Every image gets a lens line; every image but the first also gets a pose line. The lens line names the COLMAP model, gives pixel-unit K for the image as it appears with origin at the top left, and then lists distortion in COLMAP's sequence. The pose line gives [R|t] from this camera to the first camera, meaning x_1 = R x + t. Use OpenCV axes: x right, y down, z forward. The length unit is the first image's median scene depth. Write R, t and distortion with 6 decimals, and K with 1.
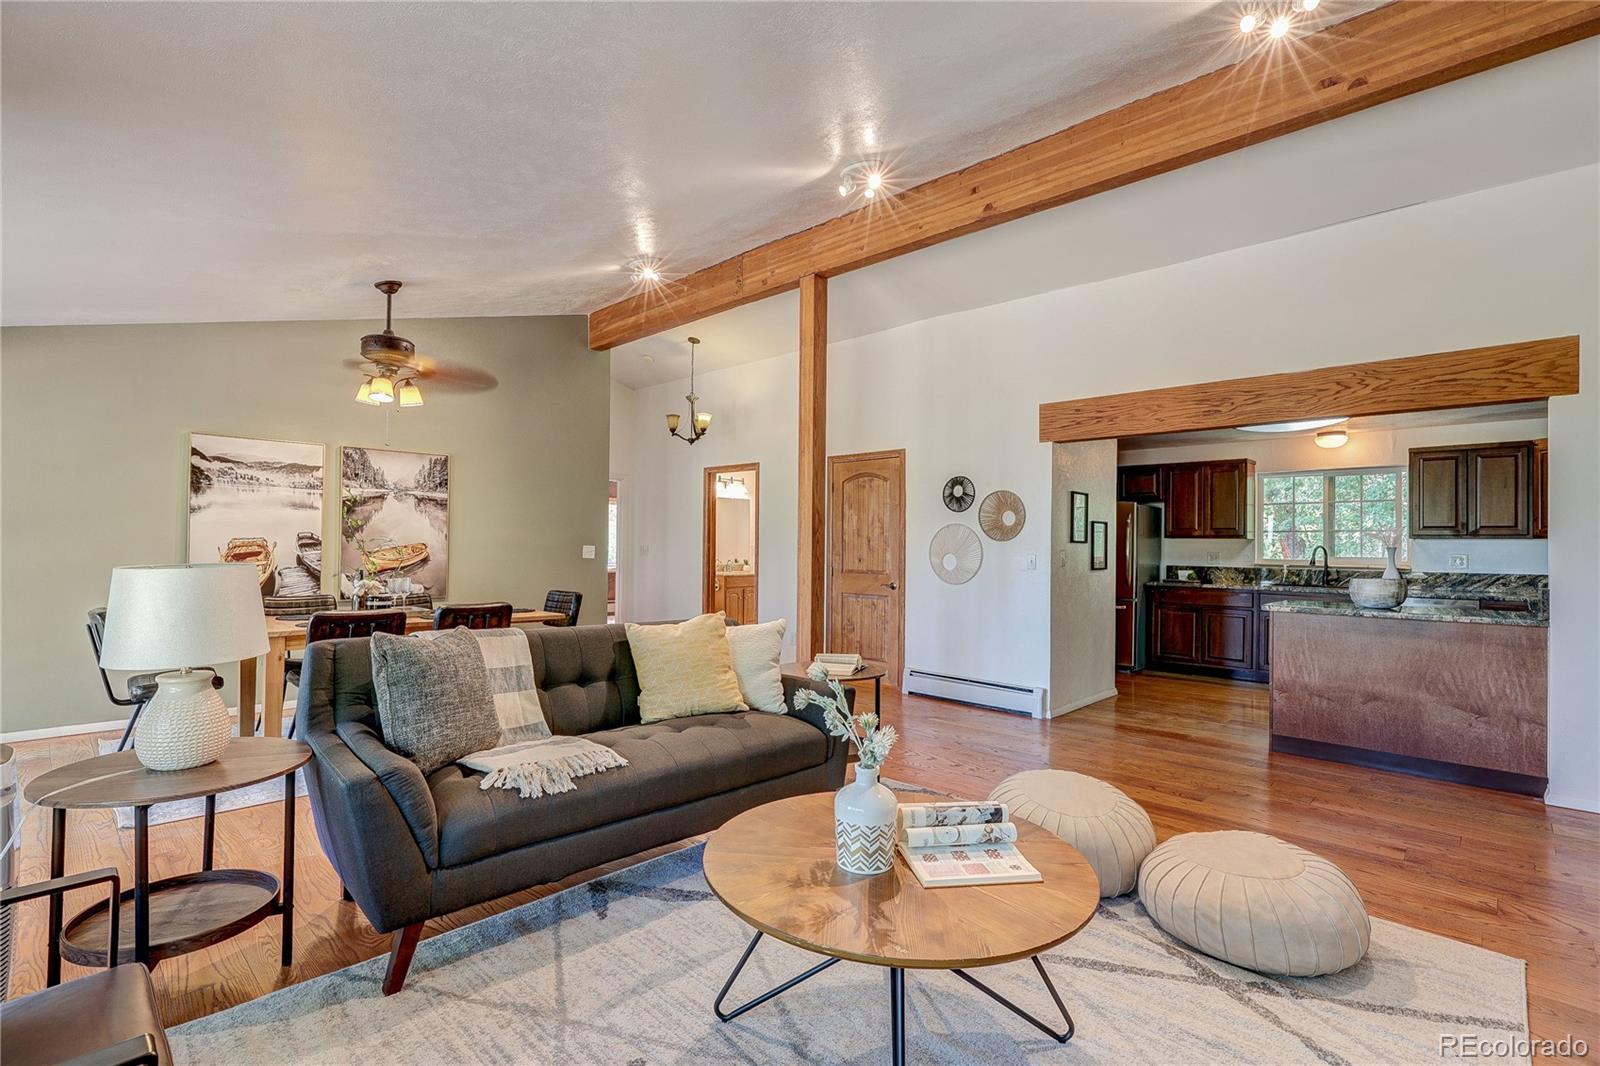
lens RADIAL K [[751.5, 0, 806.2], [0, 751.5, 545.9], [0, 0, 1]] dist [-0.003479, -0.000321]
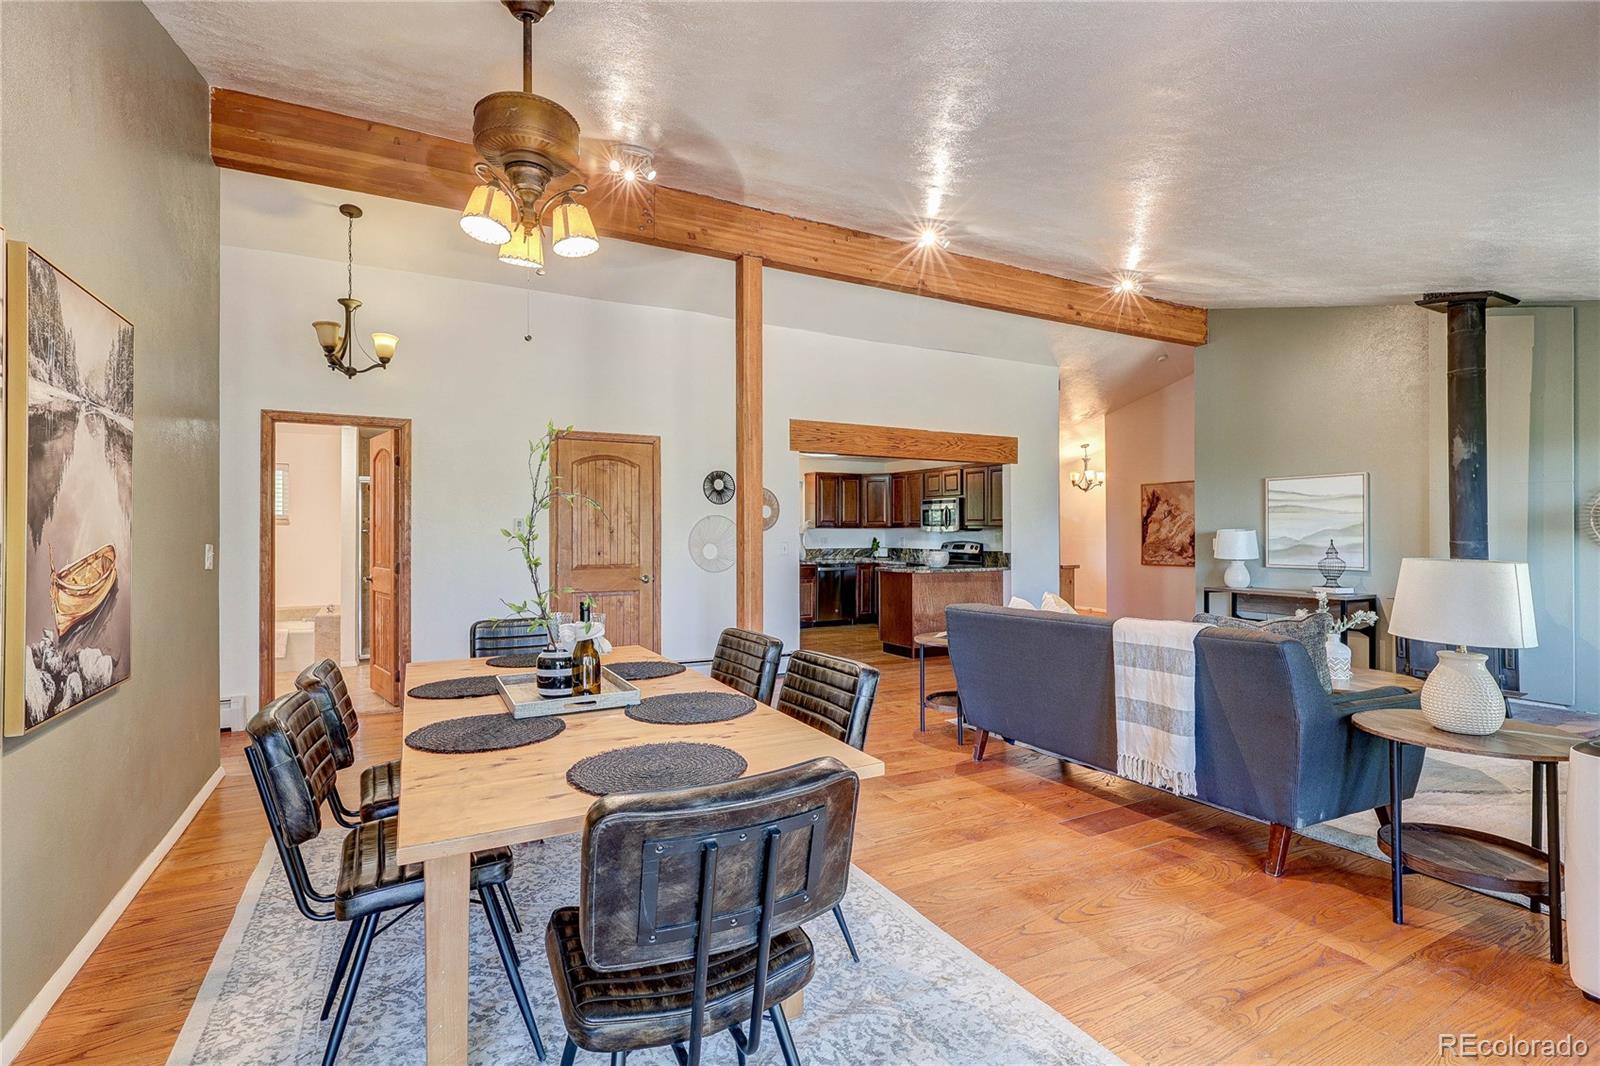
lens RADIAL K [[753.8, 0, 800.0], [0, 753.8, 533.0], [0, 0, 1]] dist [0.001104, 0.000852]
pose [[0.307508, -0.008634, 0.951506, -0.782667], [0.005795, 0.999957, 0.007200, -0.011333], [-0.951528, 0.003300, 0.307545, 0.561943]]
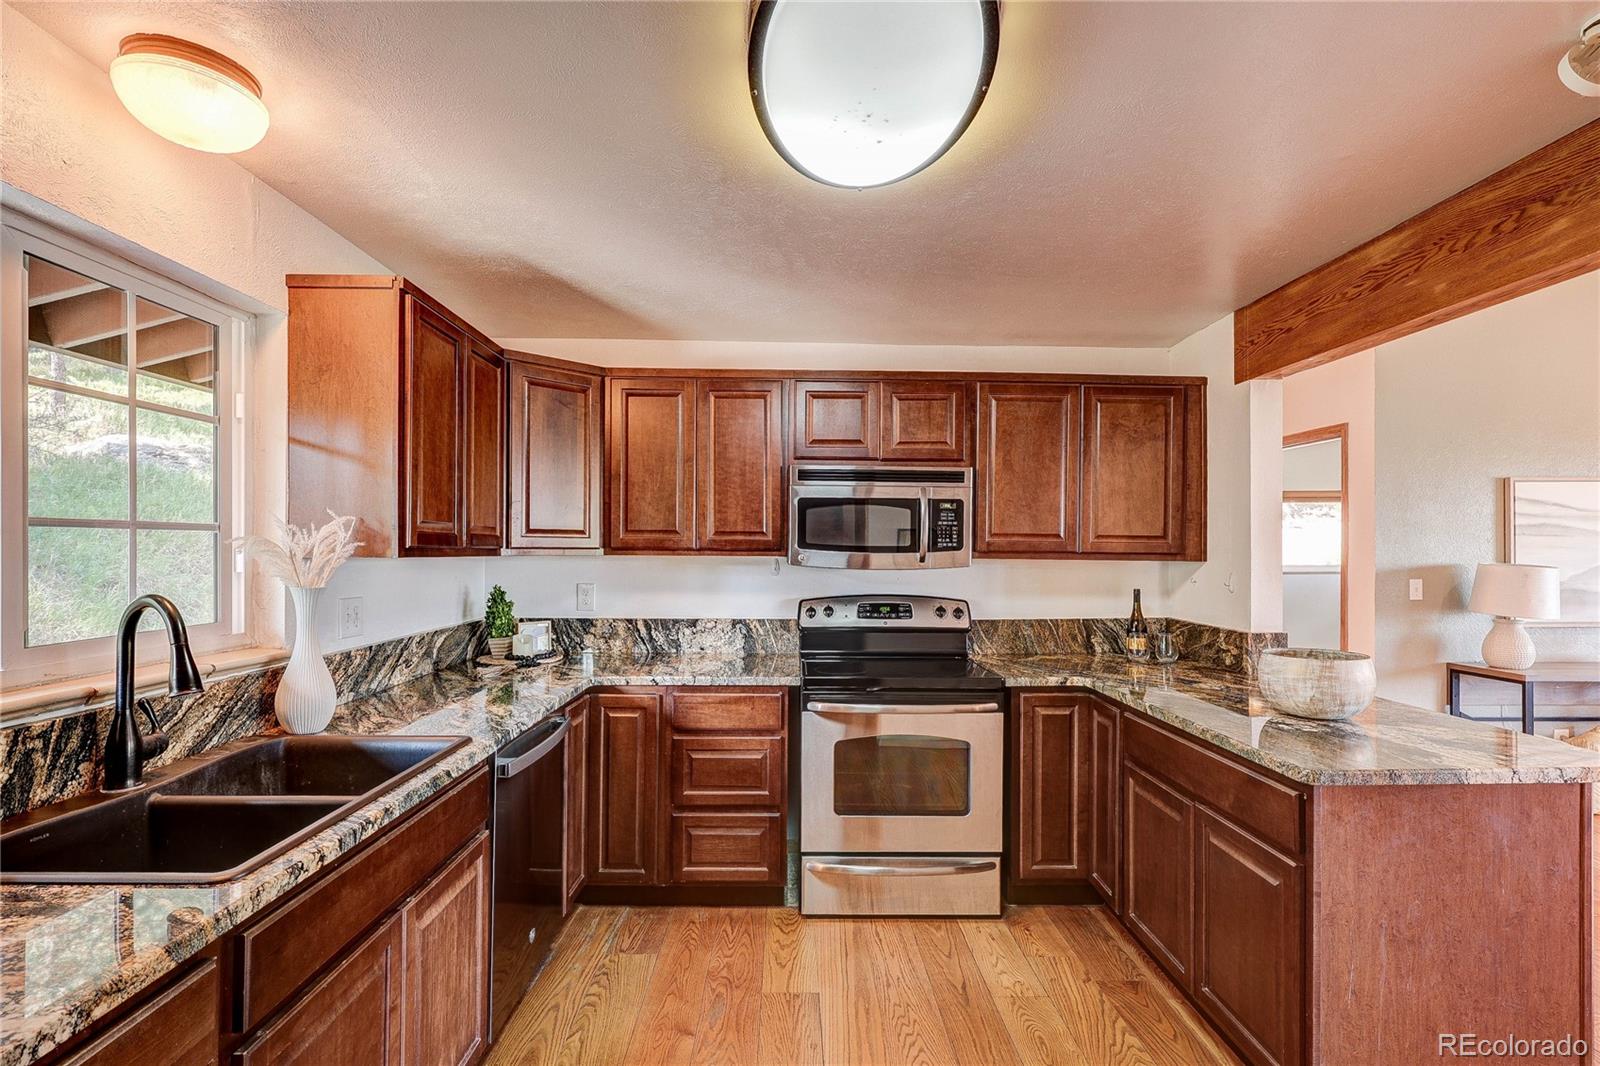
lens RADIAL K [[766.9, 0, 798.3], [0, 766.9, 562.0], [0, 0, 1]] dist [-0.001480, 0.000021]
pose [[-0.699936, -0.011060, 0.714120, 0.471863], [-0.004565, 0.999929, 0.011012, -0.010561], [-0.714191, 0.004448, -0.699936, 1.169718]]
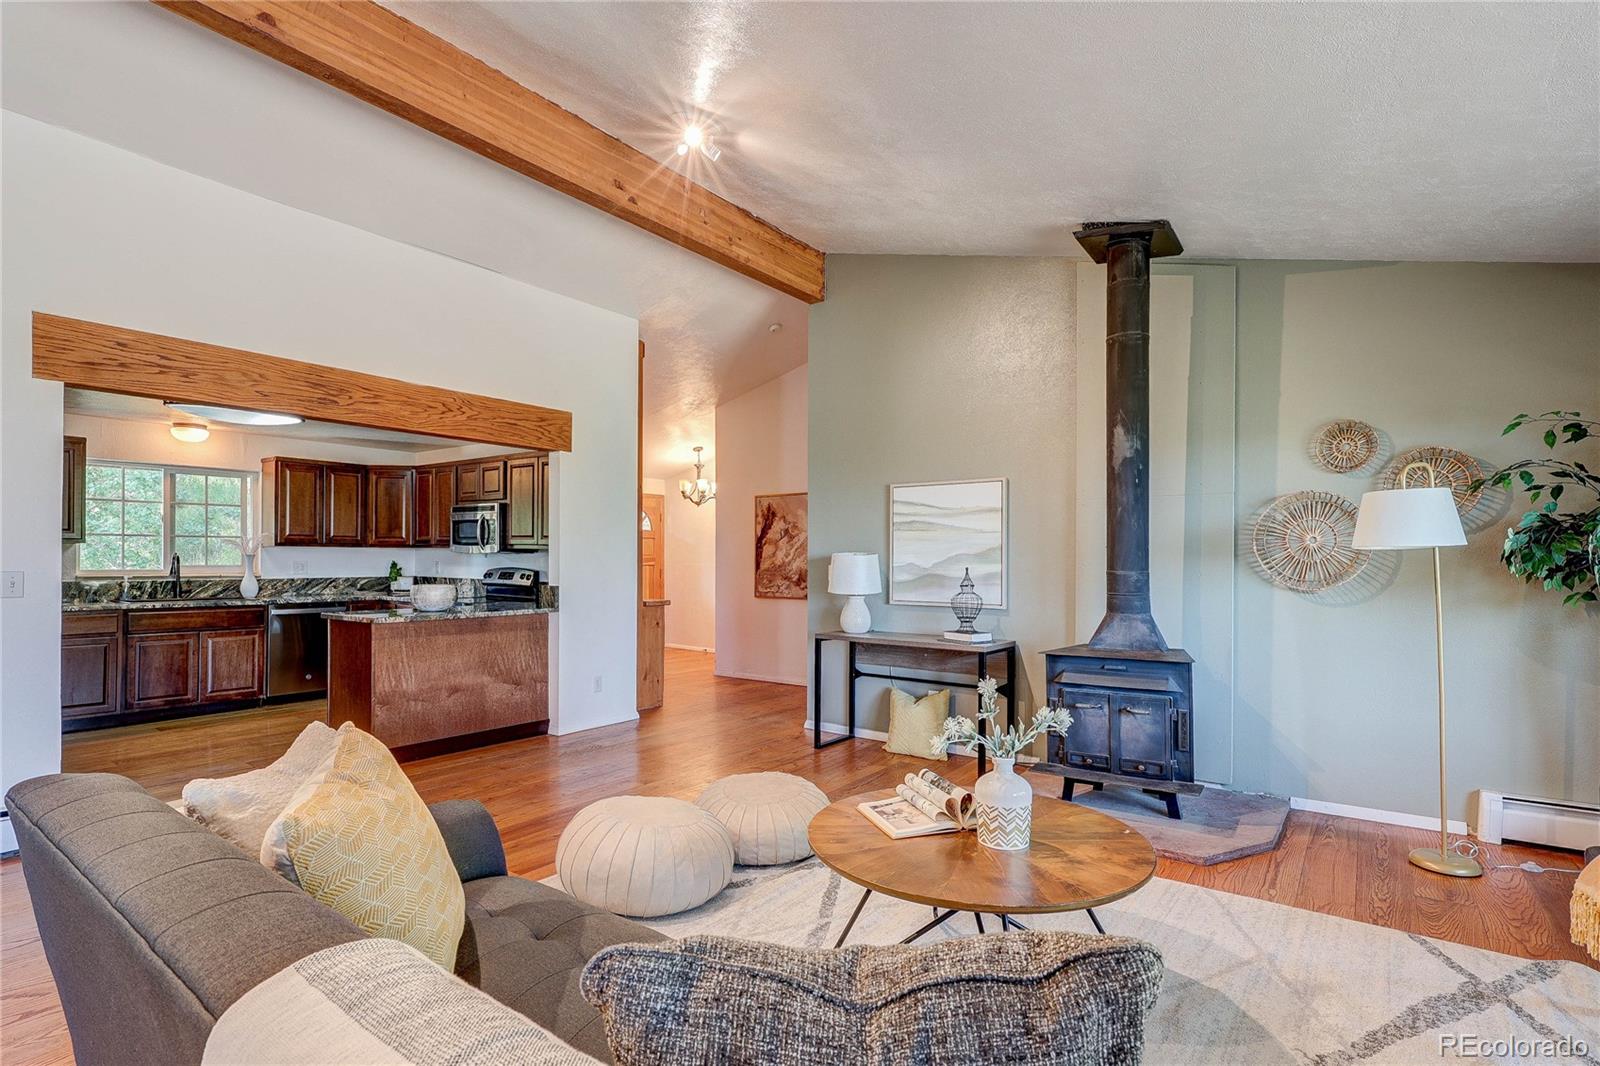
lens RADIAL K [[766.9, 0, 798.3], [0, 766.9, 562.0], [0, 0, 1]] dist [-0.001480, 0.000021]
pose [[-0.123347, -0.014729, 0.992254, -0.320791], [-0.004907, 0.999887, 0.014232, -0.006449], [-0.992351, -0.003113, -0.123405, 0.450581]]
